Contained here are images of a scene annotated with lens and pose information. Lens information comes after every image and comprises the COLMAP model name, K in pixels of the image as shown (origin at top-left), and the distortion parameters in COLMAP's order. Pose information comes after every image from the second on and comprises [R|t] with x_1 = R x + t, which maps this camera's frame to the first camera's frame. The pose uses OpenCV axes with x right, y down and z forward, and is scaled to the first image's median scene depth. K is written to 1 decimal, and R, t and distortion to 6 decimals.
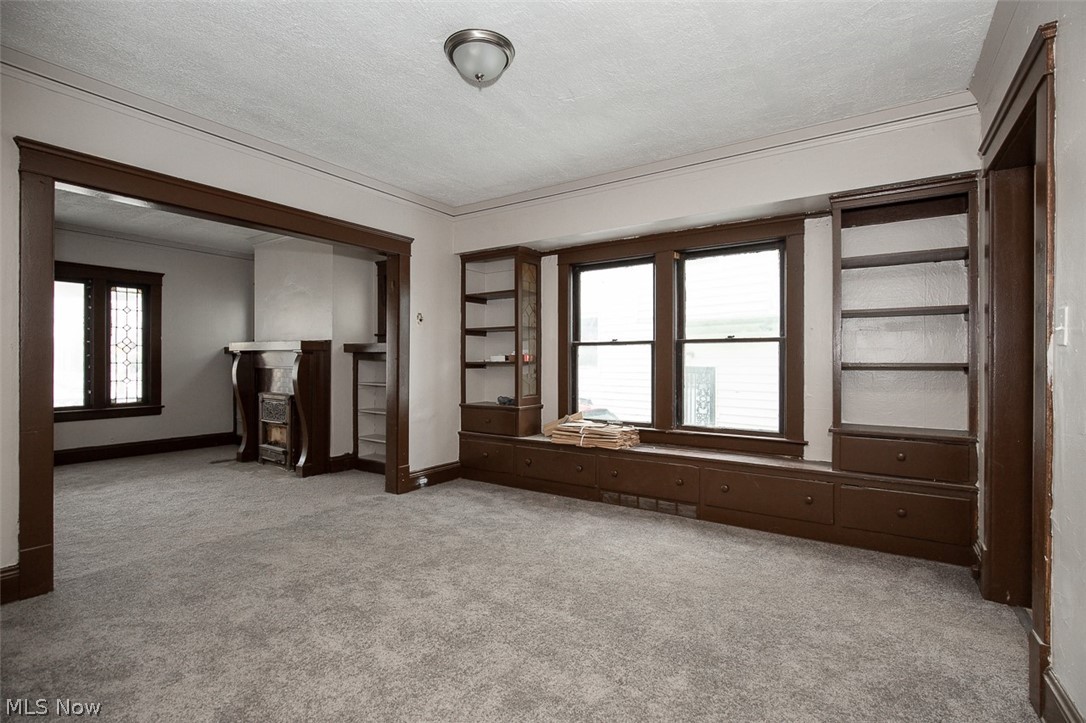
lens RADIAL K [[496.3, 0, 545.8], [0, 496.3, 364.8], [0, 0, 1]] dist [-0.013435, 0.000313]
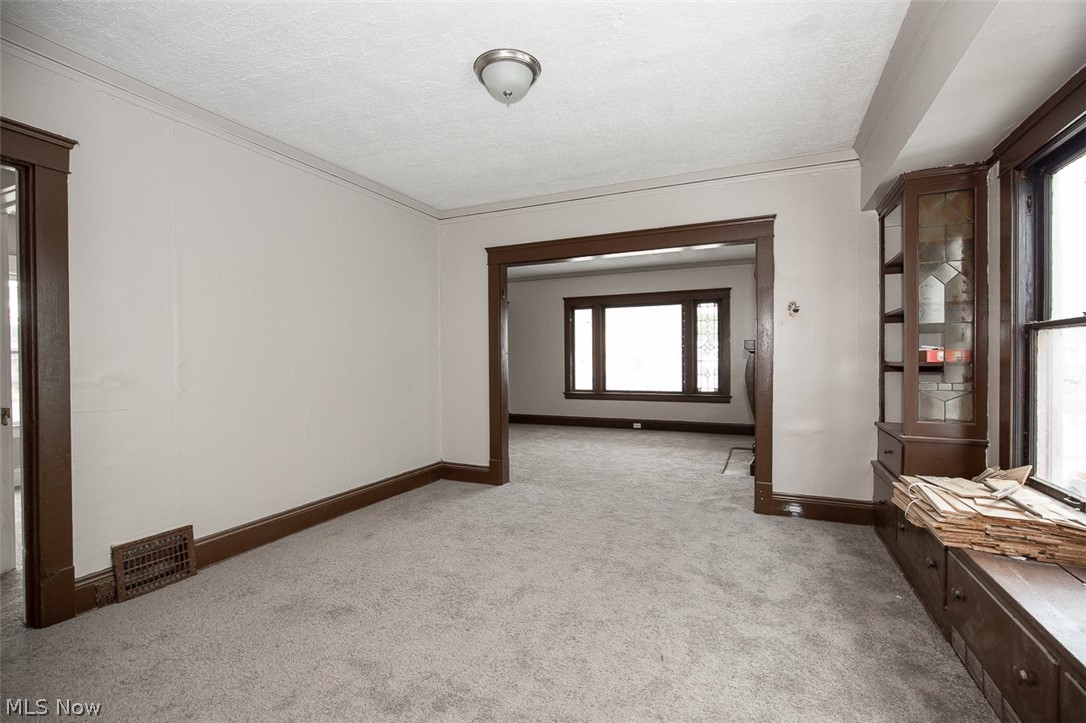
lens RADIAL K [[496.3, 0, 545.8], [0, 496.3, 364.8], [0, 0, 1]] dist [-0.013435, 0.000313]
pose [[0.173070, 0.010930, -0.984849, 0.477043], [-0.000529, 0.999939, 0.011004, -0.010382], [0.984909, -0.001383, 0.173065, 0.459082]]
